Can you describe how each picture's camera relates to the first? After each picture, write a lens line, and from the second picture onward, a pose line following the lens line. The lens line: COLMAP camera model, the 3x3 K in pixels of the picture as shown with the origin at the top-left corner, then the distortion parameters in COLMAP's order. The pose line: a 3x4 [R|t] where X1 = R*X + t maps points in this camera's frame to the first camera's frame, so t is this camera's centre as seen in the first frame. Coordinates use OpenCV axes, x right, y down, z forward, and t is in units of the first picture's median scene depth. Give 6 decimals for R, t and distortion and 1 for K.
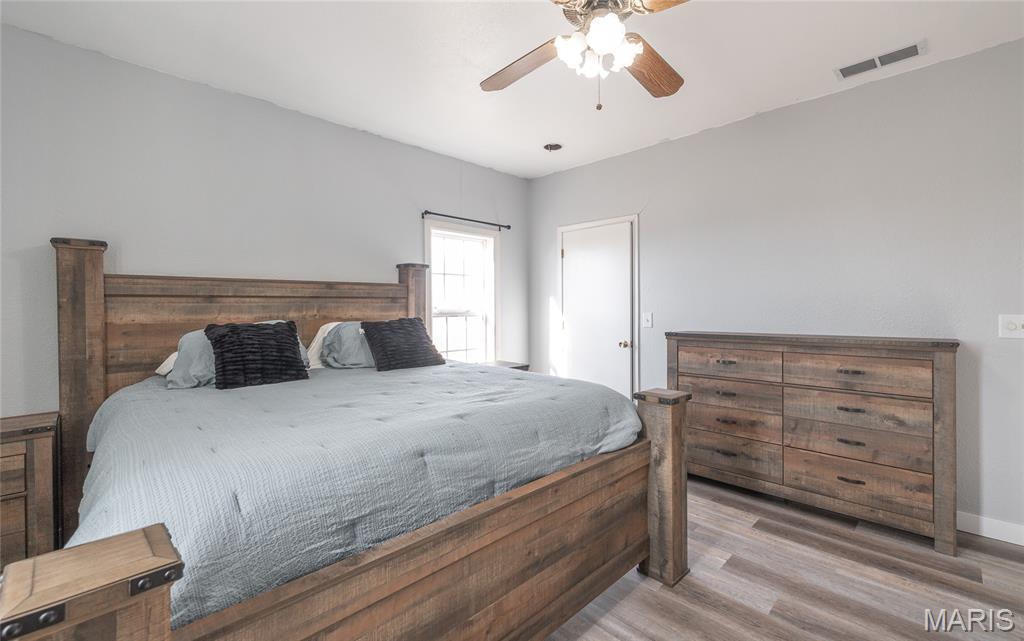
lens RADIAL K [[435.1, 0, 513.2], [0, 435.1, 313.5], [0, 0, 1]] dist [-0.002314, 0.001116]
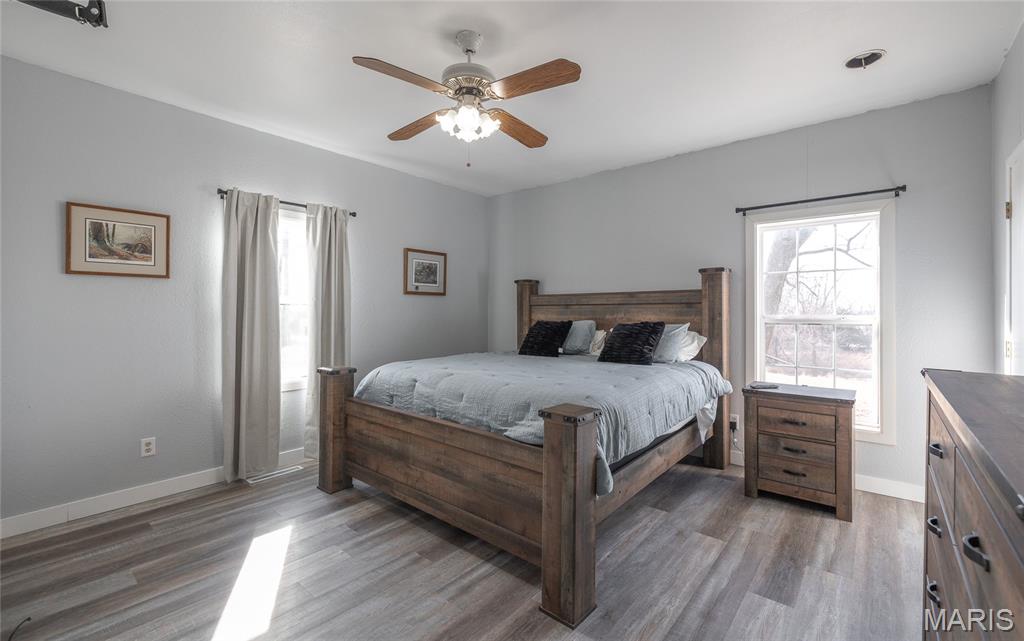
lens RADIAL K [[435.1, 0, 512.6], [0, 435.1, 313.2], [0, 0, 1]] dist [-0.002314, 0.001116]
pose [[0.090923, 0.008205, -0.995824, 1.339601], [-0.018288, 0.999811, 0.006568, -0.020647], [0.995690, 0.017615, 0.091056, 0.874021]]
